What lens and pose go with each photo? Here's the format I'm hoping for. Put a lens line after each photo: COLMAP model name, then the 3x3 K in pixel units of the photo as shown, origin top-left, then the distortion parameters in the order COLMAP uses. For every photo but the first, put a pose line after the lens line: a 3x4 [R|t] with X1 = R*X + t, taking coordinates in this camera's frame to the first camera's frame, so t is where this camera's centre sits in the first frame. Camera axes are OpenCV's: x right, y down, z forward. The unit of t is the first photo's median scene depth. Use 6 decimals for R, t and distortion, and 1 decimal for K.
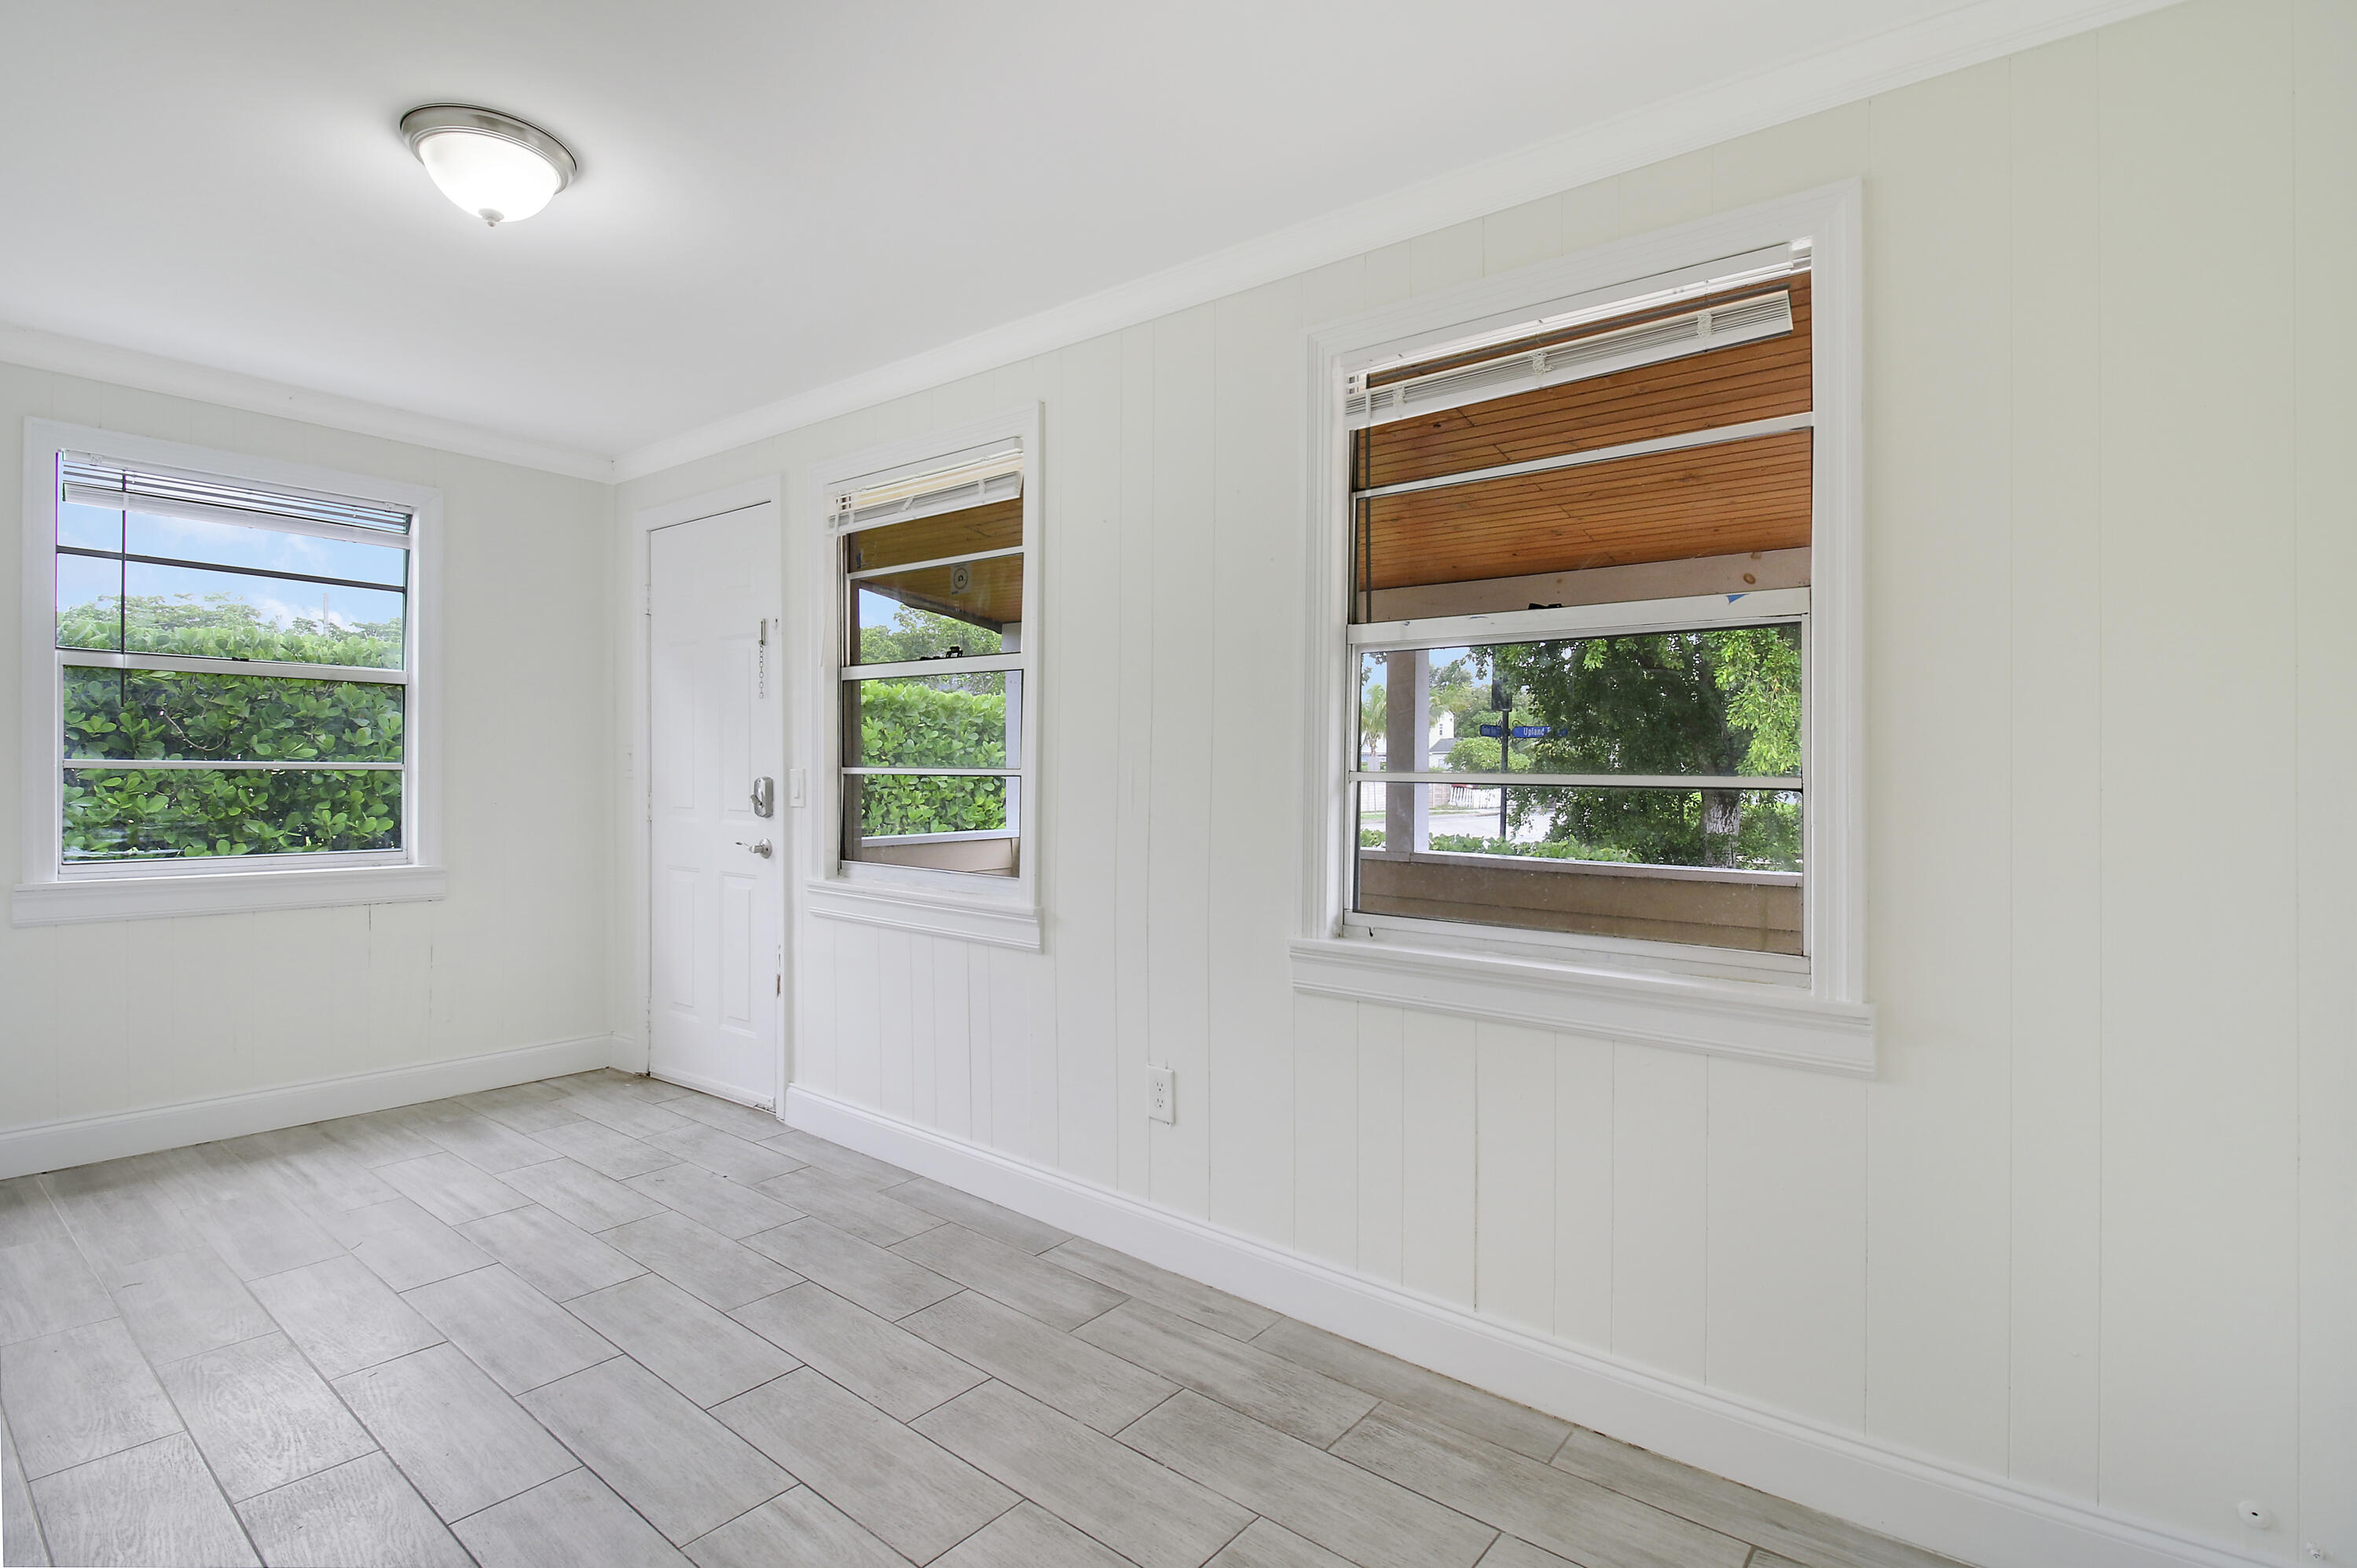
lens RADIAL K [[1088.0, 0, 1207.9], [0, 1088.0, 749.7], [0, 0, 1]] dist [0.005364, -0.012011]
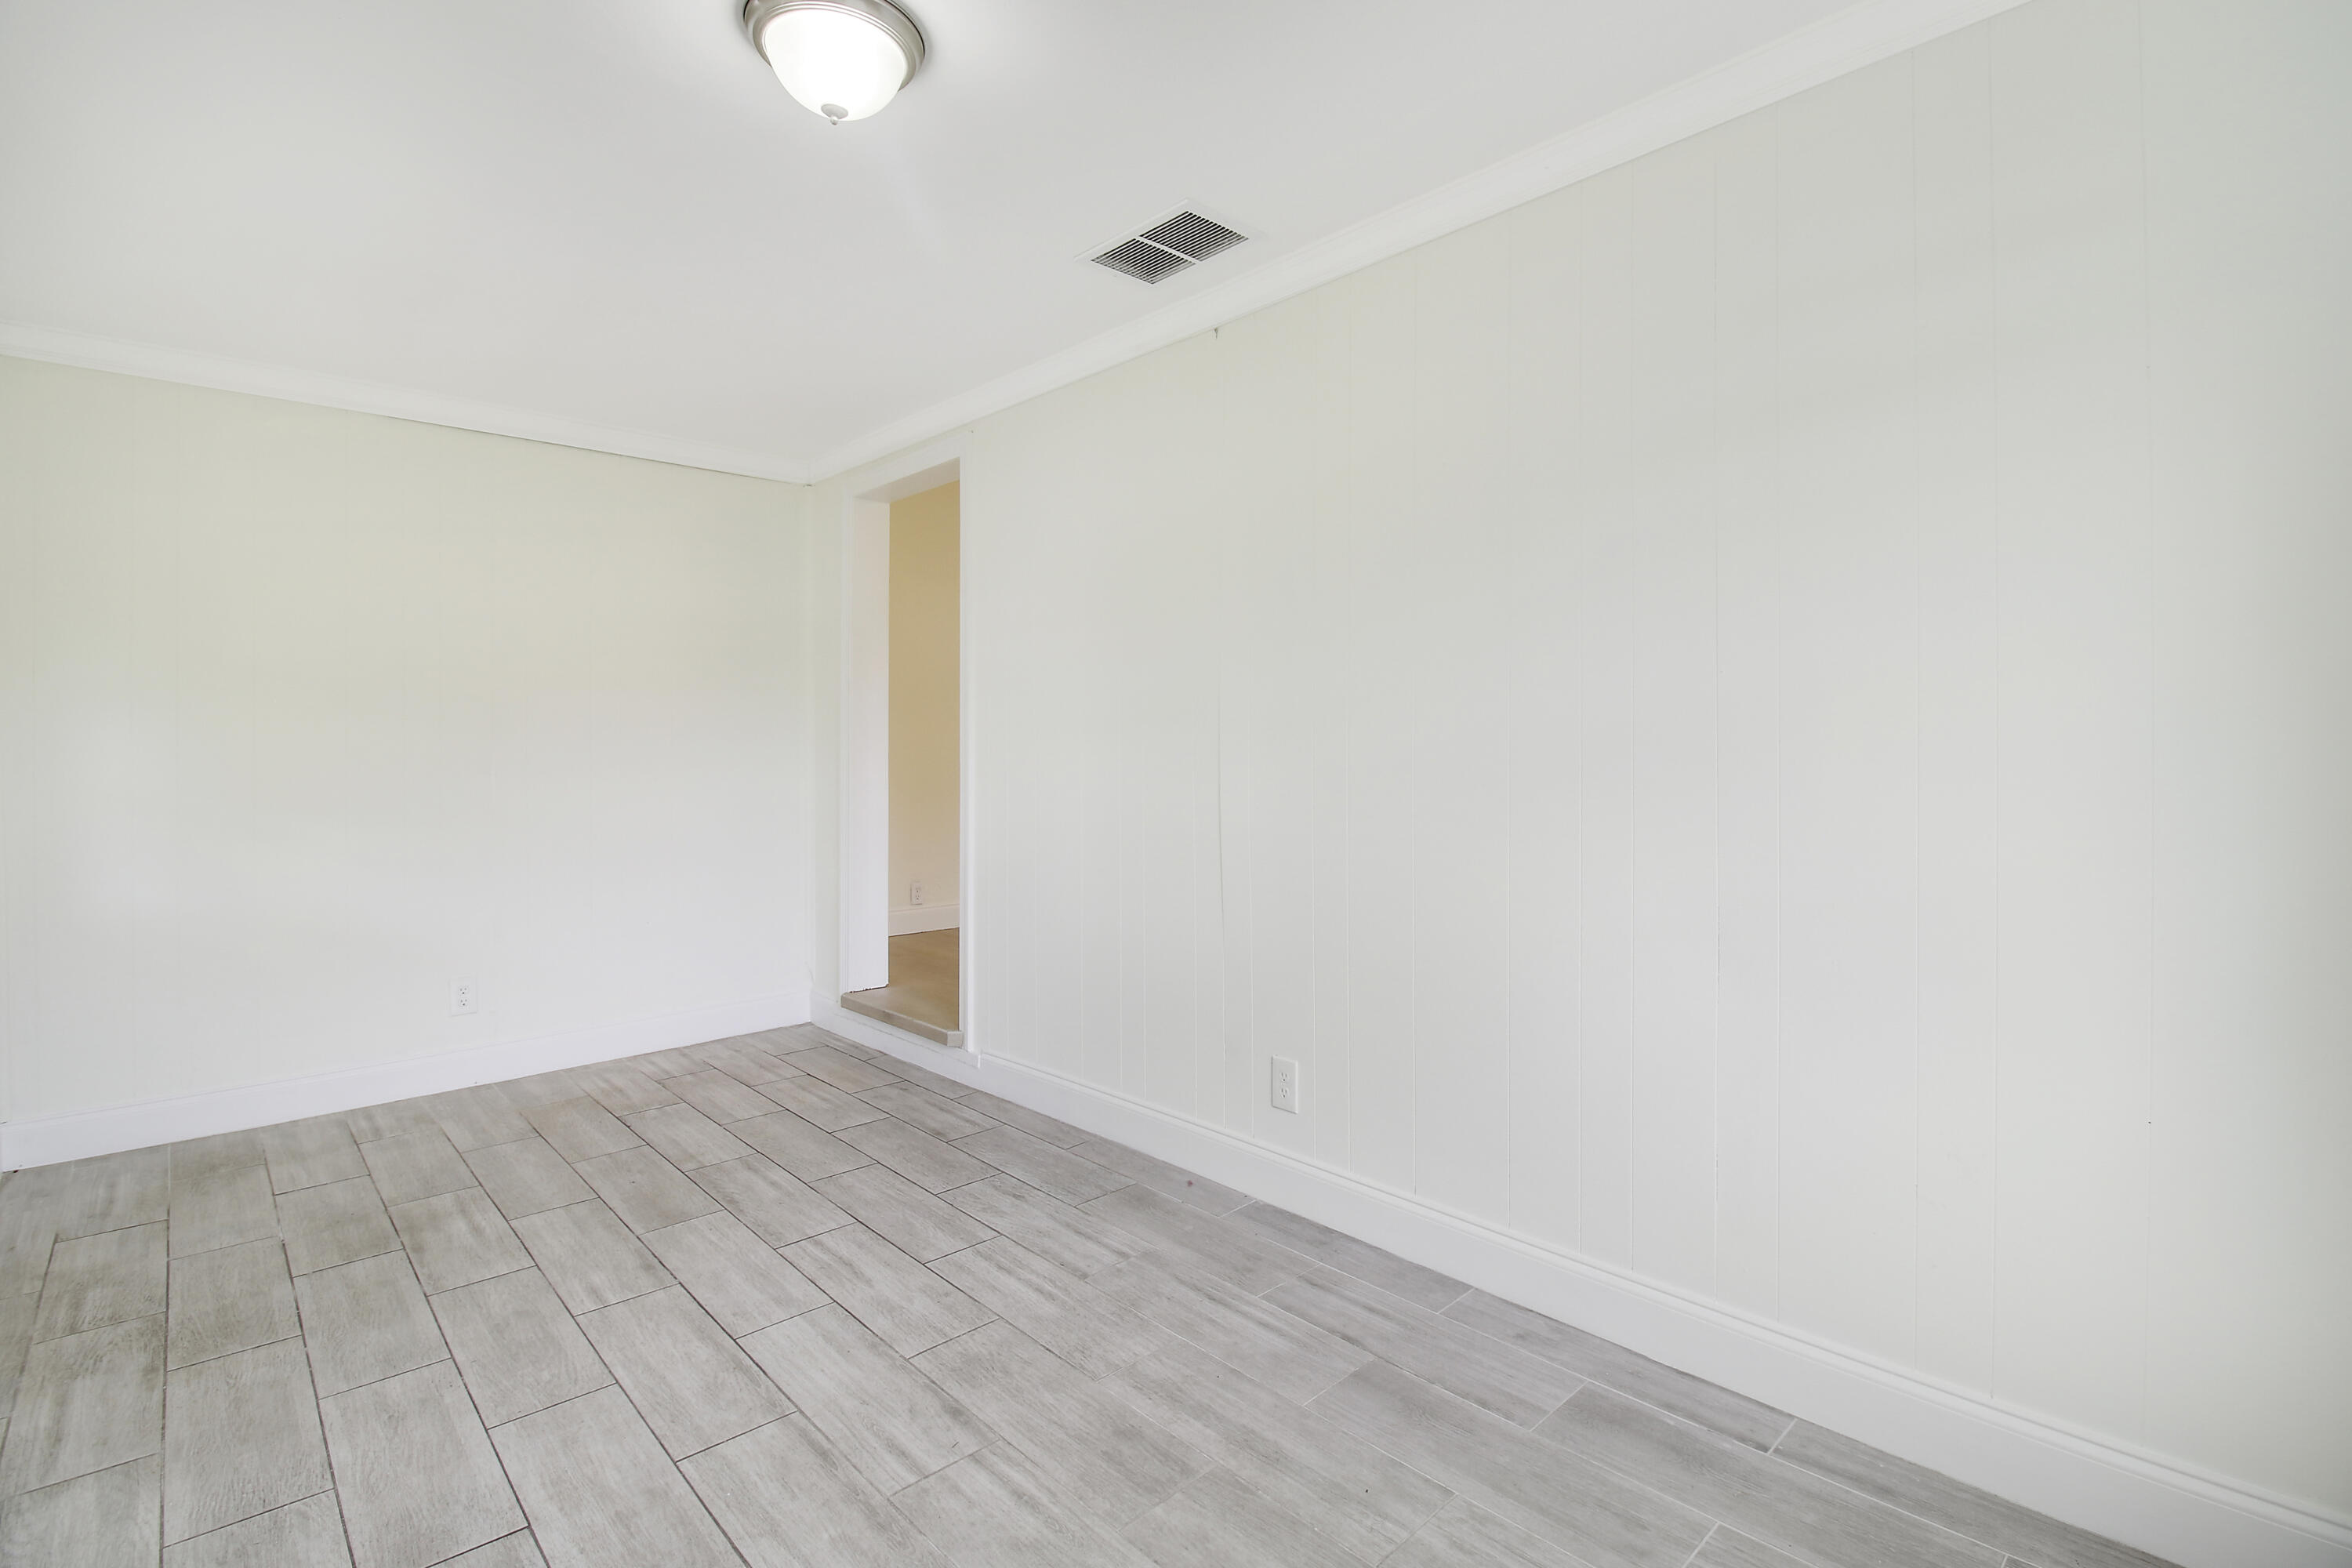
lens RADIAL K [[1085.7, 0, 1205.4], [0, 1085.7, 749.7], [0, 0, 1]] dist [0.005364, -0.012011]
pose [[-0.987710, 0.002791, 0.156271, -1.169035], [-0.000276, 0.999808, -0.019604, 0.048911], [-0.156295, -0.019406, -0.987520, 1.937140]]
